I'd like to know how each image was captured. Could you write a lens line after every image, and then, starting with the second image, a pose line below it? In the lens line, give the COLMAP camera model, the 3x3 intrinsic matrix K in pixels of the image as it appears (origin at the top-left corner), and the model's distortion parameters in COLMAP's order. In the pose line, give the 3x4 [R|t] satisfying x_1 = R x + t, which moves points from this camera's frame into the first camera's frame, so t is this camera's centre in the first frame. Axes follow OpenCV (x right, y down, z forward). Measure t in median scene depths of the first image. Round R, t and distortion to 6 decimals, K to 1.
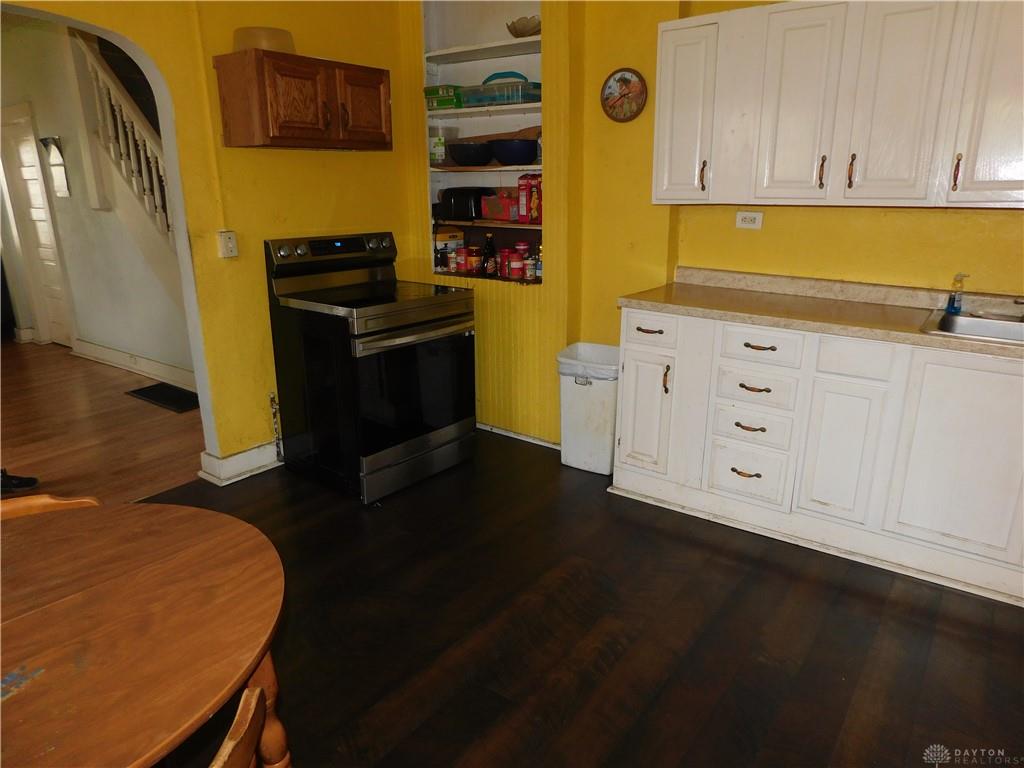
lens RADIAL K [[679.2, 0, 512.0], [0, 679.2, 384.0], [0, 0, 1]] dist [-0.045201, 0.003582]
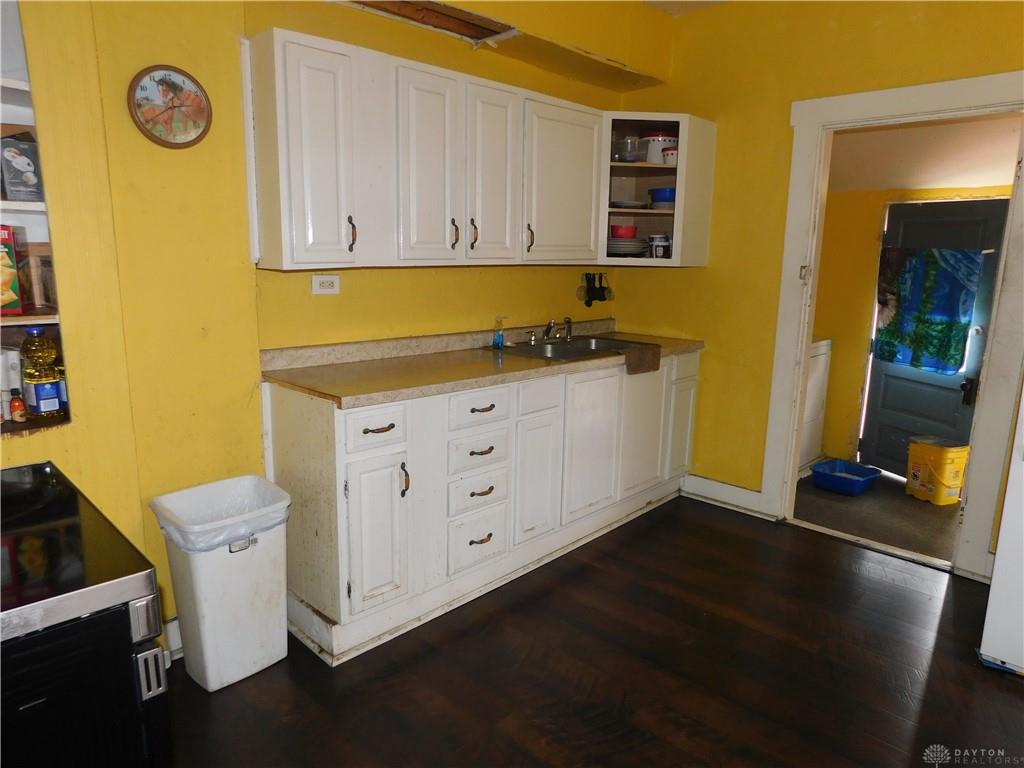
lens RADIAL K [[679.2, 0, 512.0], [0, 679.2, 384.0], [0, 0, 1]] dist [-0.045201, 0.003582]
pose [[0.113693, -0.187559, 0.975651, -0.509140], [0.259885, 0.953441, 0.153005, -0.199511], [-0.958923, 0.236162, 0.157144, 0.690618]]
